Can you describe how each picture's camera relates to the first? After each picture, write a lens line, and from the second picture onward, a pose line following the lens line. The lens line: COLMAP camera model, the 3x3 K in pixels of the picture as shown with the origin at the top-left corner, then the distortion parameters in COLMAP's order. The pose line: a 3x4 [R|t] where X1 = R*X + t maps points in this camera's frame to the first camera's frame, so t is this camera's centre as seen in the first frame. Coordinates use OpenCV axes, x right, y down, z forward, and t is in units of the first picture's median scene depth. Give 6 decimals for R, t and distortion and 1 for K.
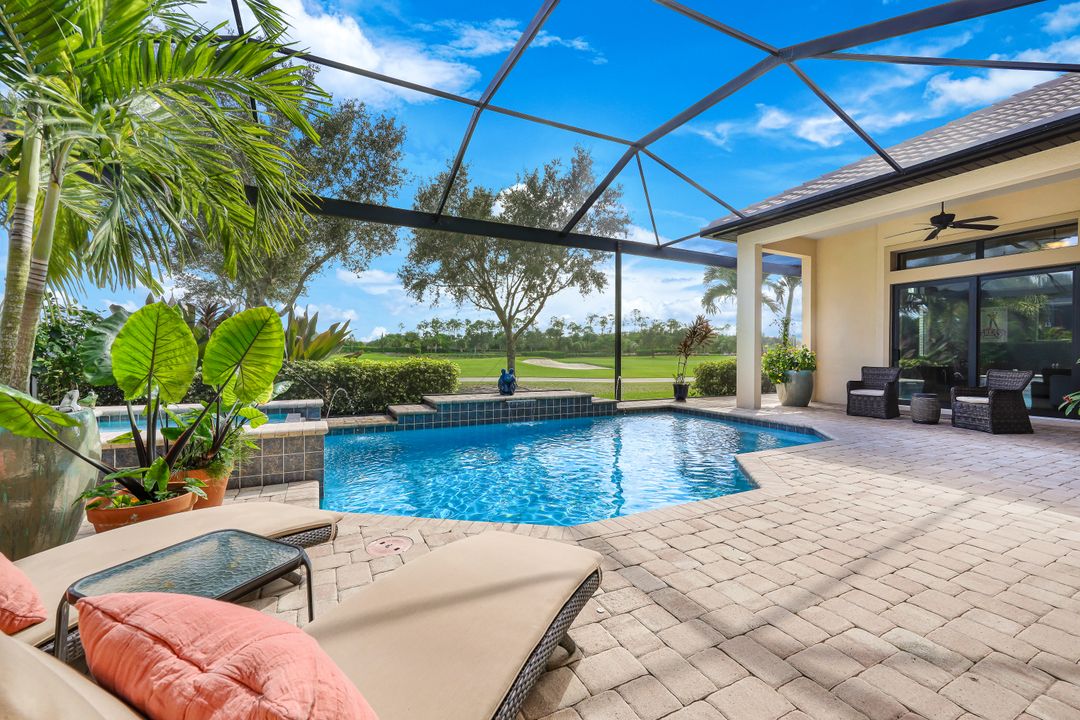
lens RADIAL K [[438.5, 0, 535.4], [0, 438.5, 355.3], [0, 0, 1]] dist [-0.001339, -0.000115]
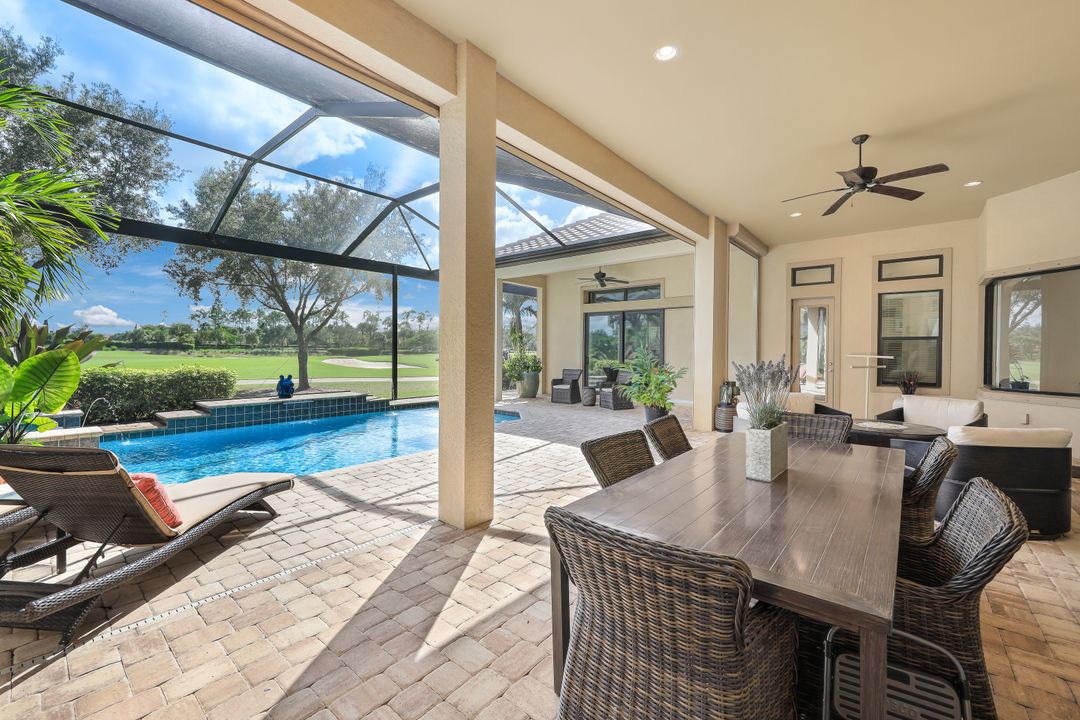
lens RADIAL K [[438.5, 0, 535.4], [0, 438.5, 355.3], [0, 0, 1]] dist [-0.001339, -0.000115]
pose [[0.918853, -0.000944, 0.394598, 0.079163], [-0.002595, 0.999961, 0.008436, -0.030151], [-0.394590, -0.008776, 0.918815, -0.291533]]
